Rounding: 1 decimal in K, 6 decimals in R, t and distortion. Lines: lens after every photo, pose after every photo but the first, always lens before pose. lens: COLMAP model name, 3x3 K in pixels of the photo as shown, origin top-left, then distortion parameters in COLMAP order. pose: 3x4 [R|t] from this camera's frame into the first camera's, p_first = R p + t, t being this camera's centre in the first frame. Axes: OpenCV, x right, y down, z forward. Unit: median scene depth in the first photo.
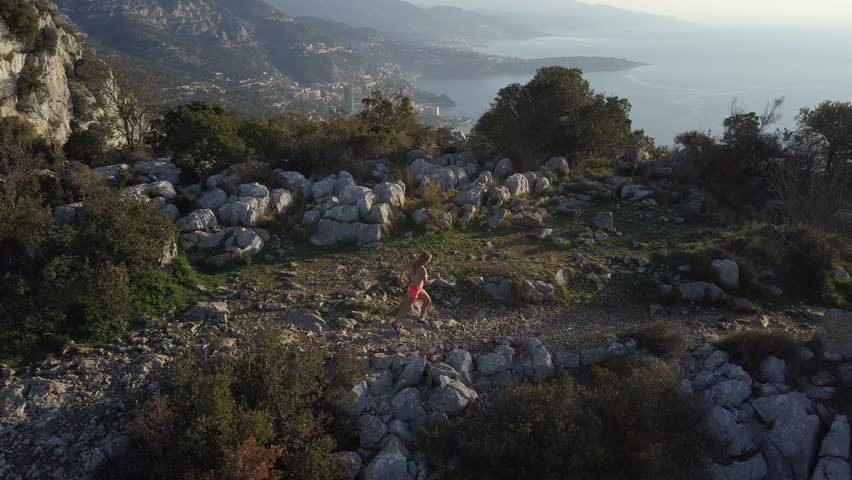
lens RADIAL K [[682.3, 0, 423.0], [0, 682.3, 242.4], [0, 0, 1]] dist [-0.005693, -0.013398]
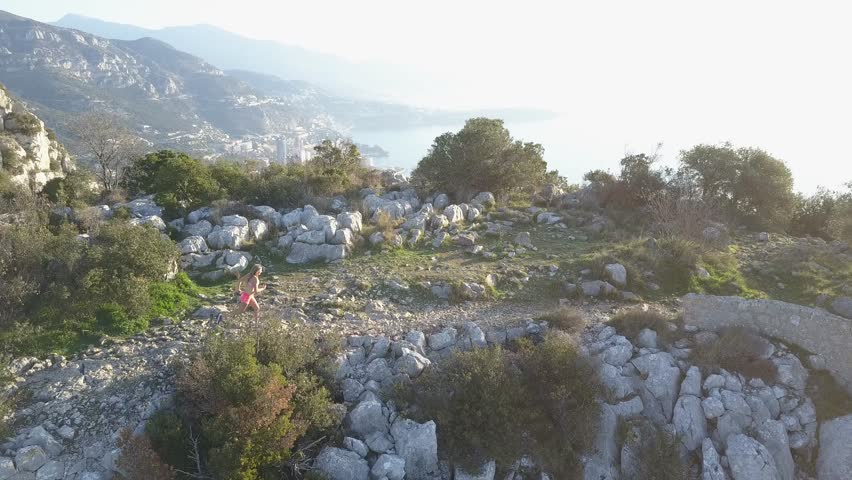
lens RADIAL K [[682.3, 0, 428.1], [0, 682.3, 240.9], [0, 0, 1]] dist [-0.005693, -0.013398]
pose [[0.994291, -0.023311, 0.104122, -0.041761], [0.030992, 0.996867, -0.072777, 0.062370], [-0.102099, 0.075589, 0.991898, -0.241514]]
